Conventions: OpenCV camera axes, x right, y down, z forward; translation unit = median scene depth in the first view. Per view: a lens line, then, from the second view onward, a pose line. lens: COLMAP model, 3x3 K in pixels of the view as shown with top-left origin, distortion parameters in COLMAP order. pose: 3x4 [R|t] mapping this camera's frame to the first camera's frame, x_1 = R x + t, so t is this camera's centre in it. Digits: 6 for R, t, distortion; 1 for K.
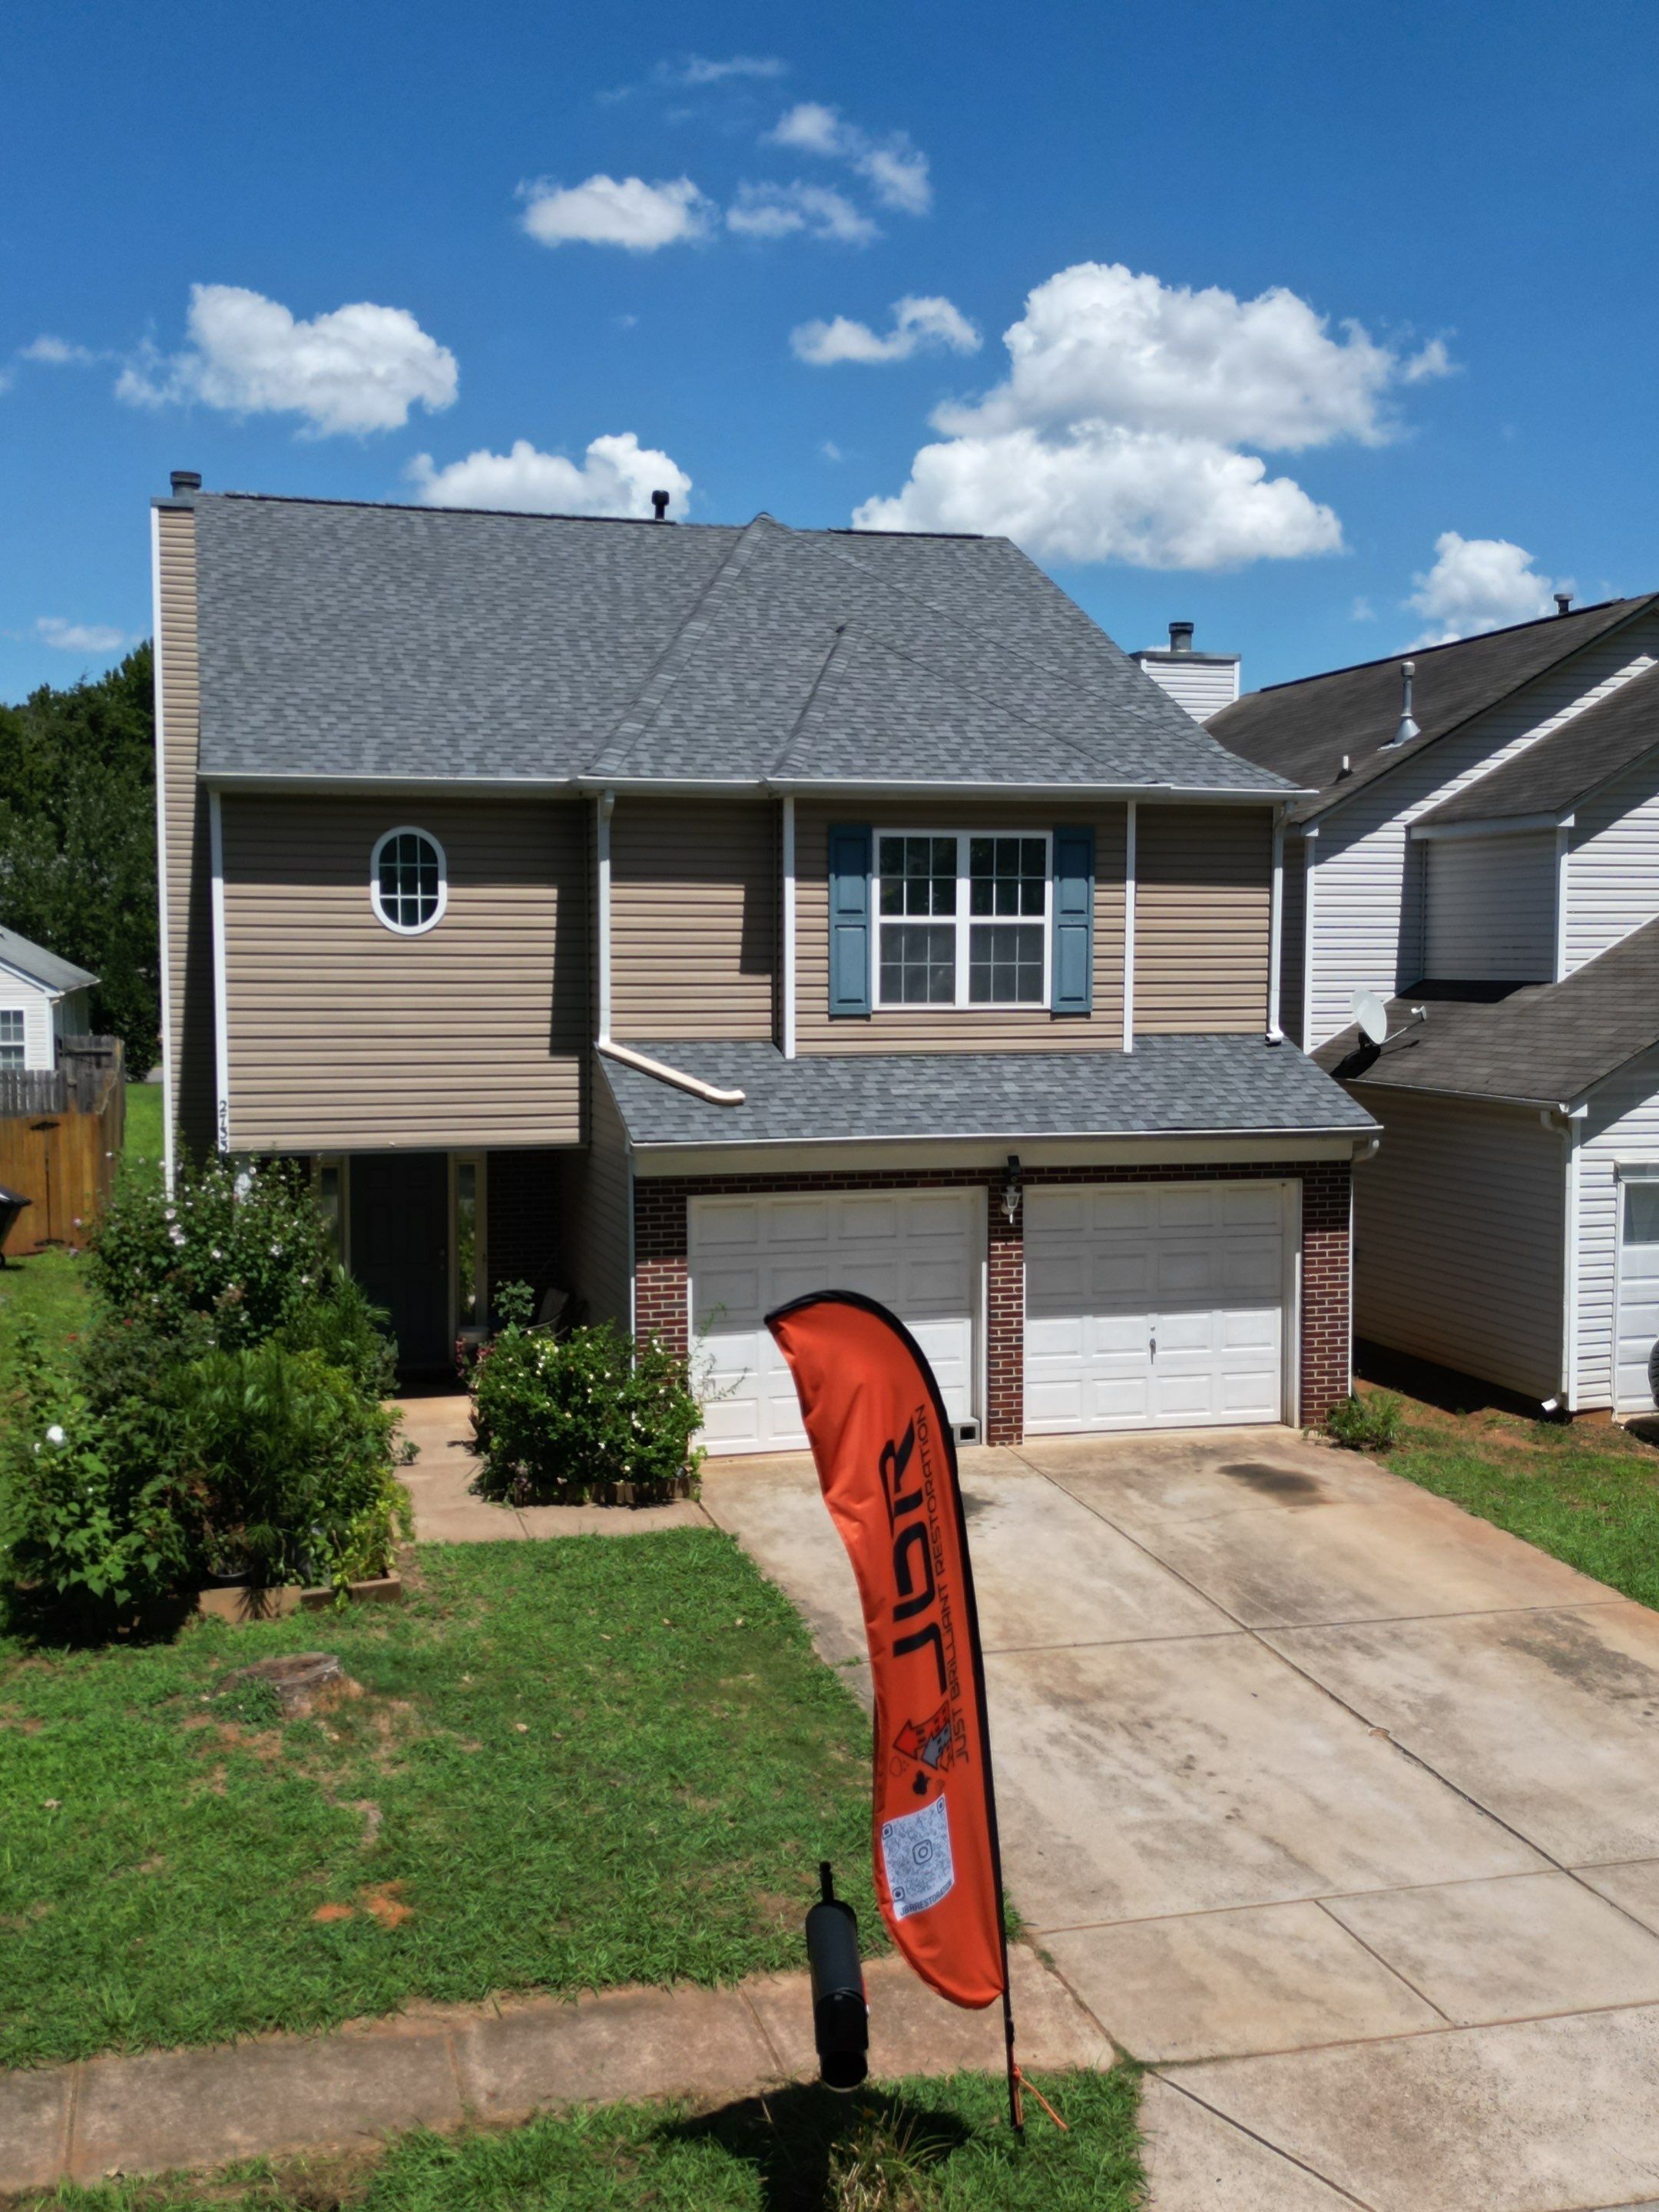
lens RADIAL K [[2195.6, 0, 818.9], [0, 2195.6, 1102.6], [0, 0, 1]] dist [0.151269, -0.255922]
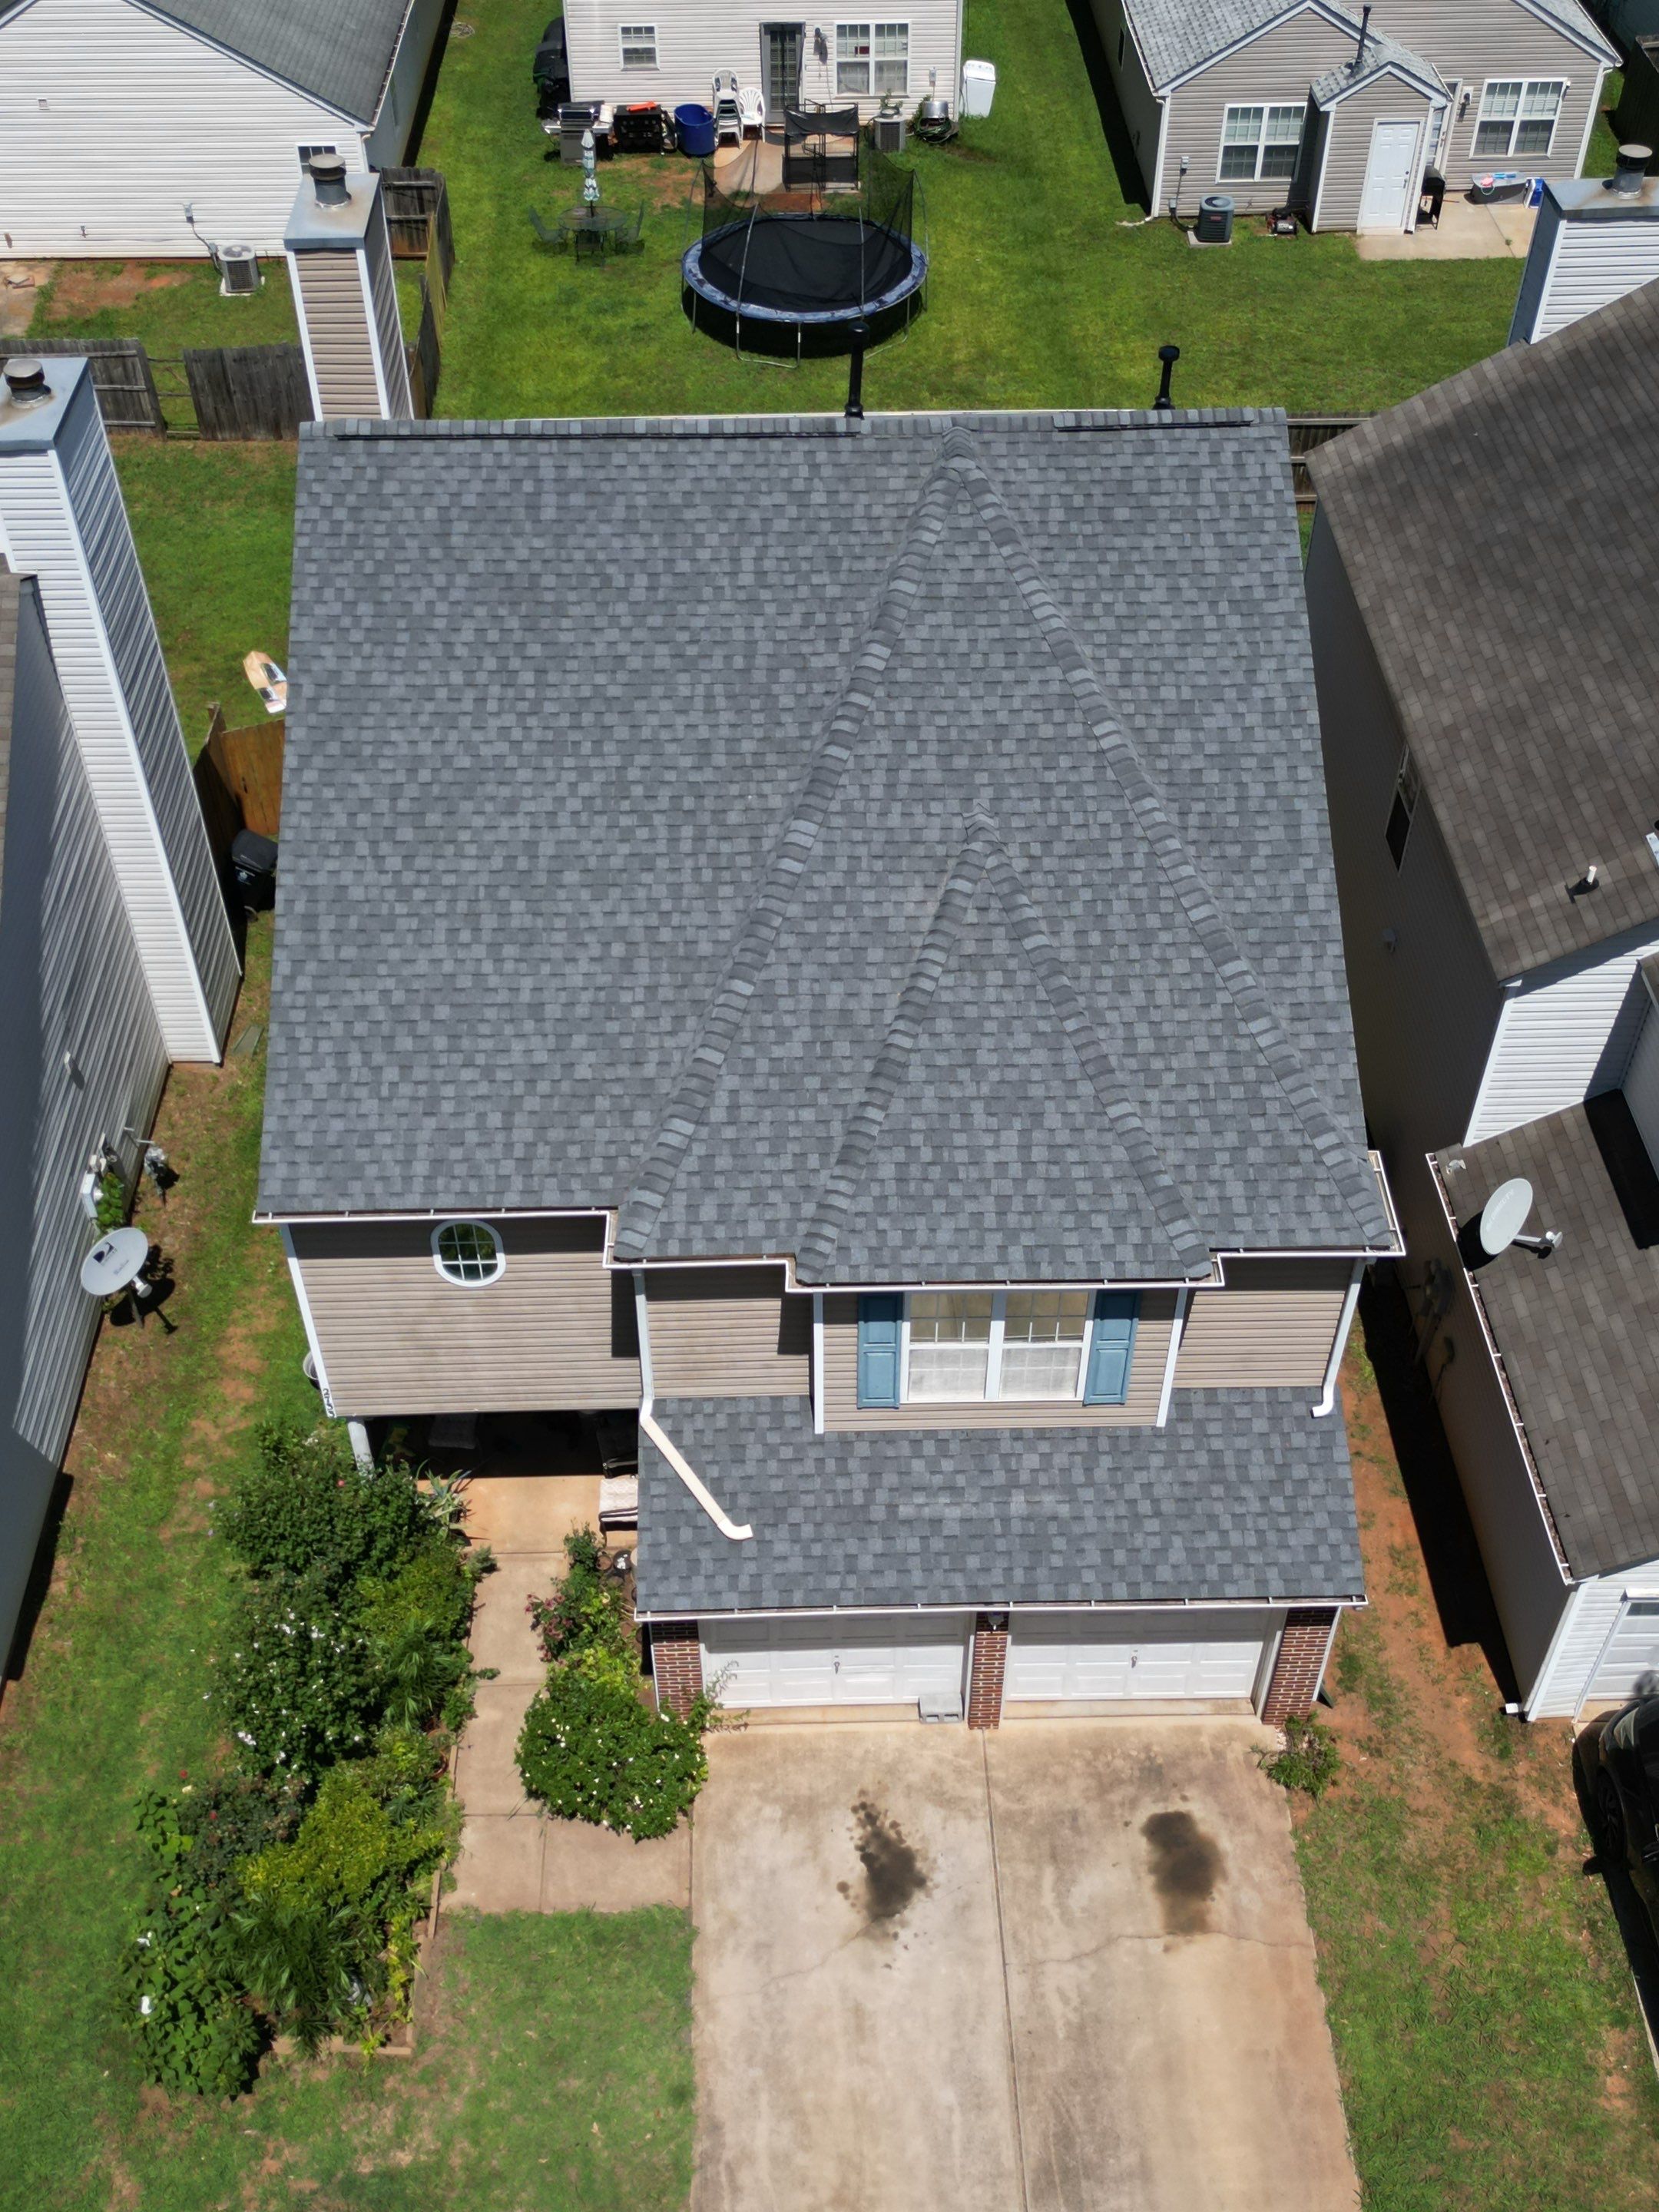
lens RADIAL K [[2195.6, 0, 818.9], [0, 2195.6, 1102.6], [0, 0, 1]] dist [0.151269, -0.255922]
pose [[0.969641, 0.168106, -0.177583, 0.149626], [-0.010736, 0.754784, 0.655886, -0.841910], [0.244295, -0.634068, 0.733674, 0.317923]]
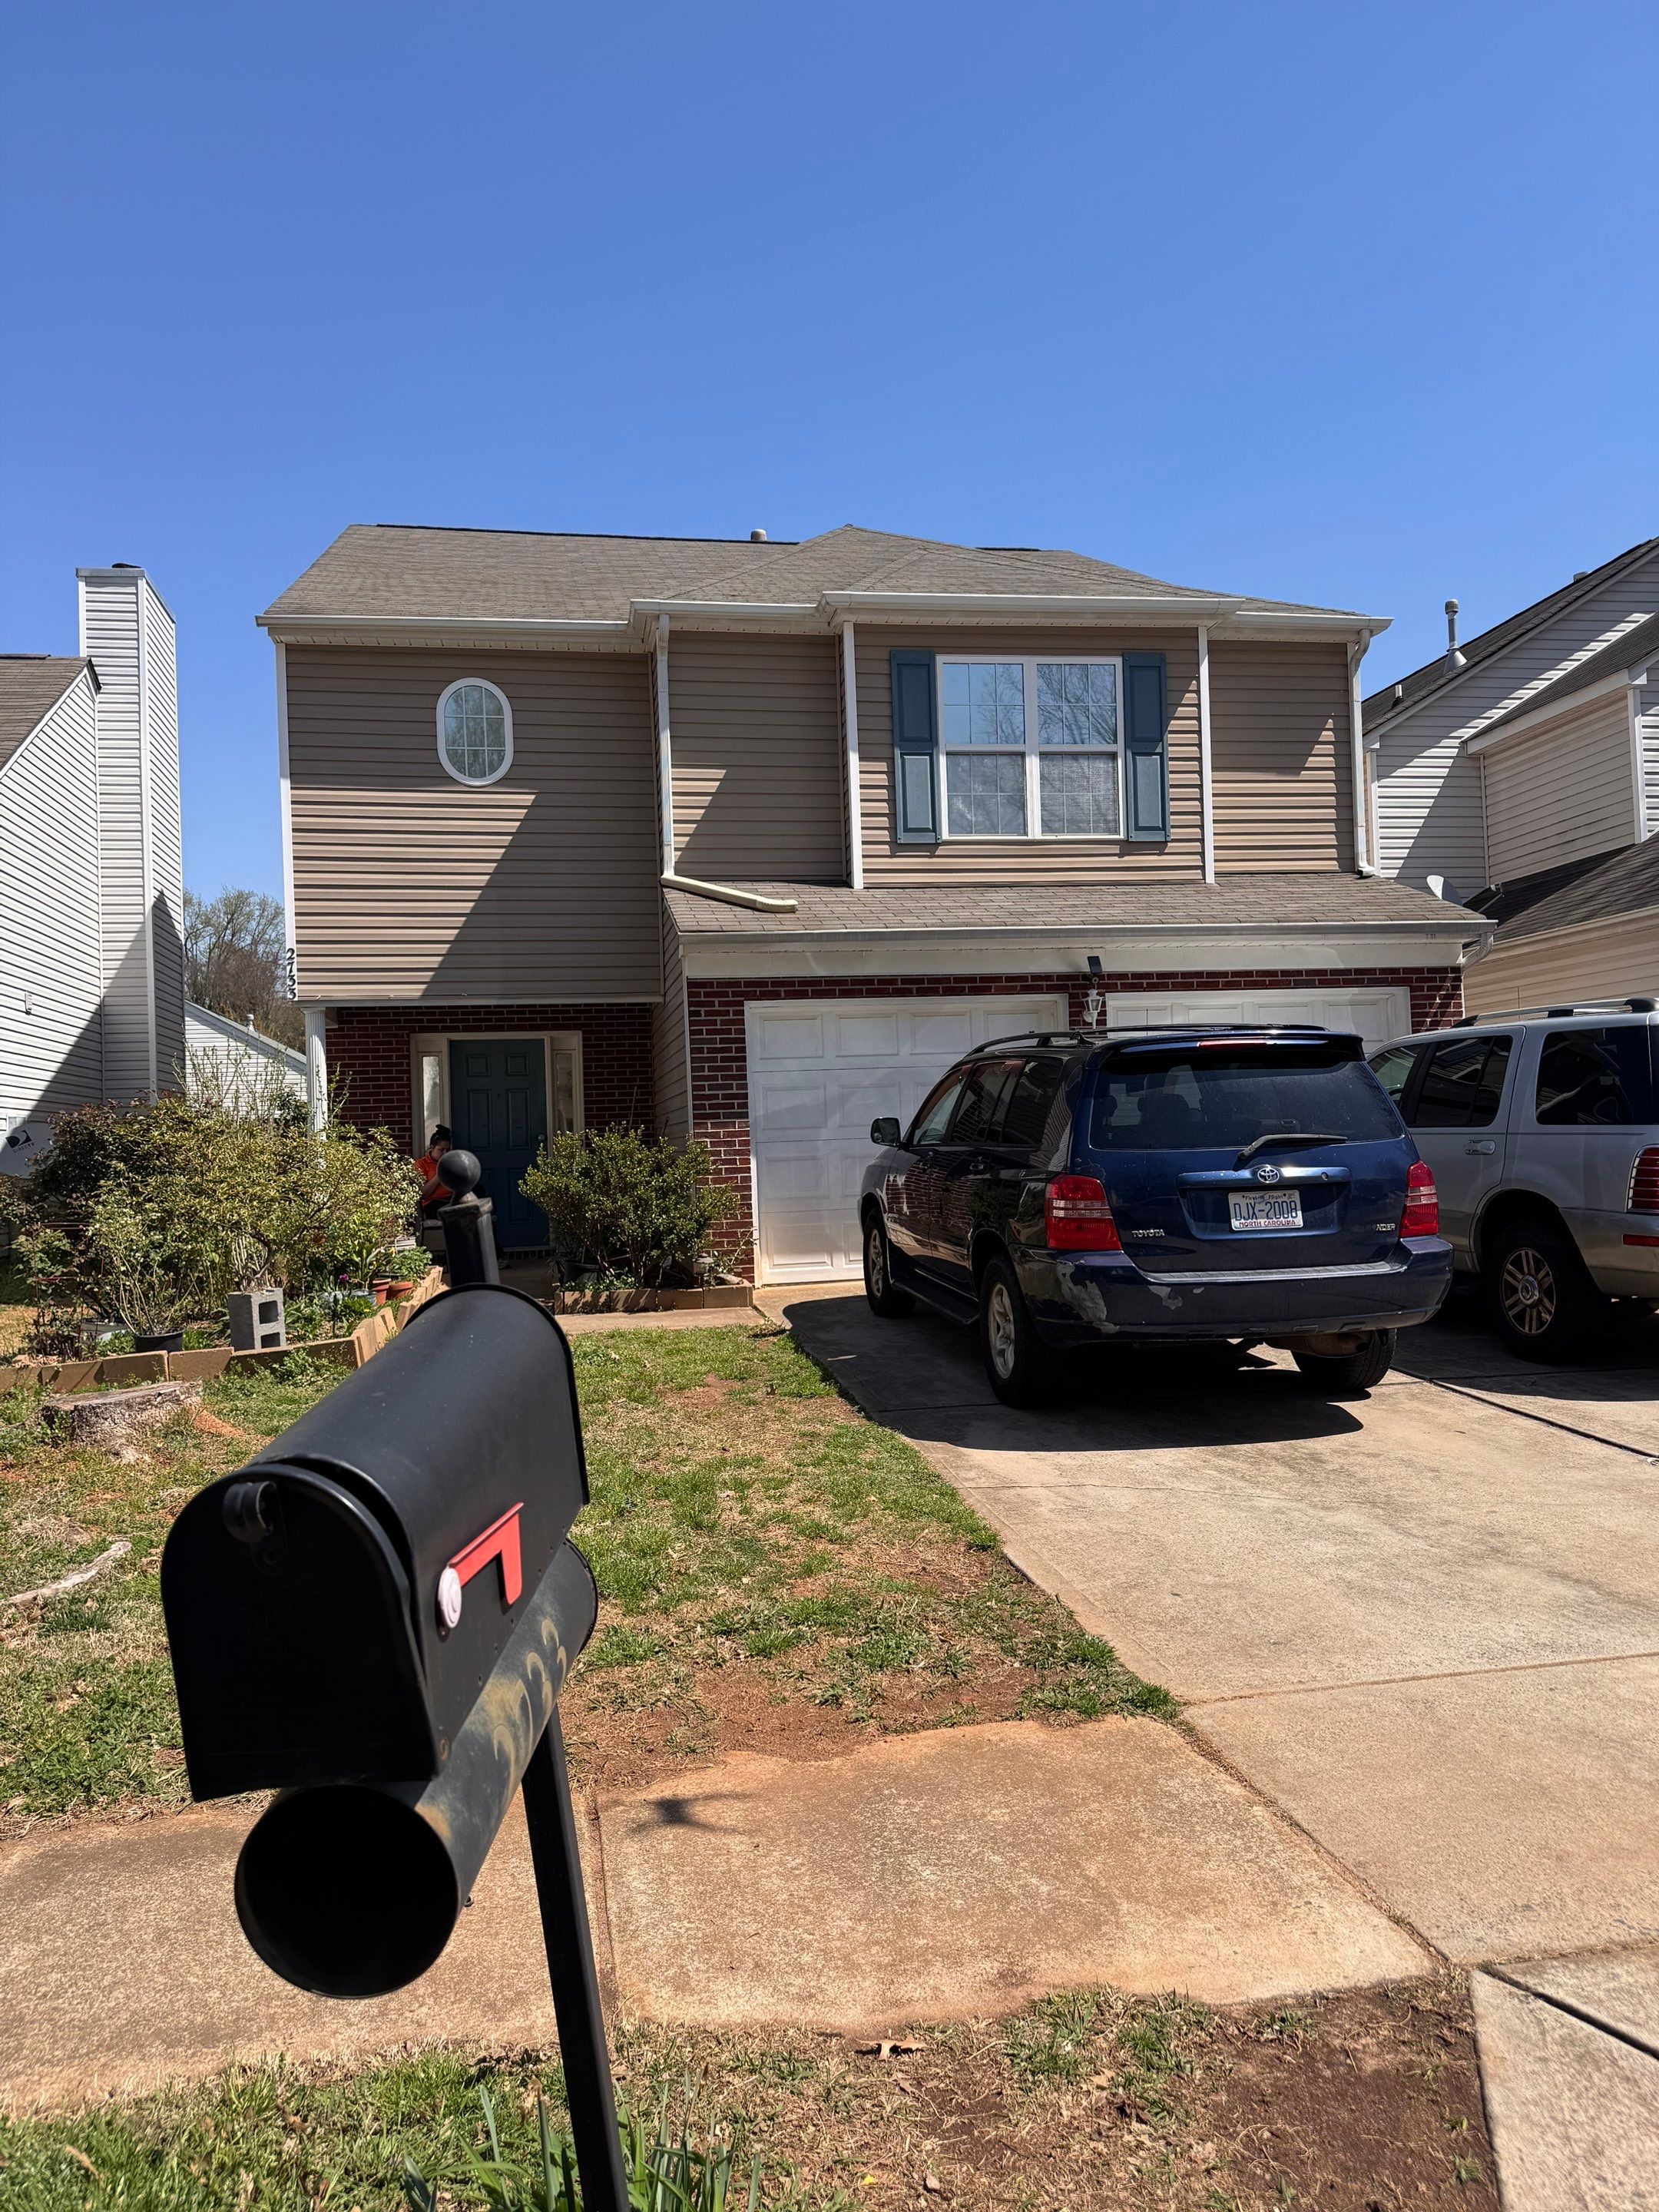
lens RADIAL K [[1535.7, 0, 829.5], [0, 1535.7, 1106.0], [0, 0, 1]] dist [0.151269, -0.247783]
pose [[0.995729, -0.038315, -0.083993, 0.027883], [0.030279, 0.995023, -0.094935, 0.140859], [0.087212, 0.091986, 0.991934, 0.327373]]
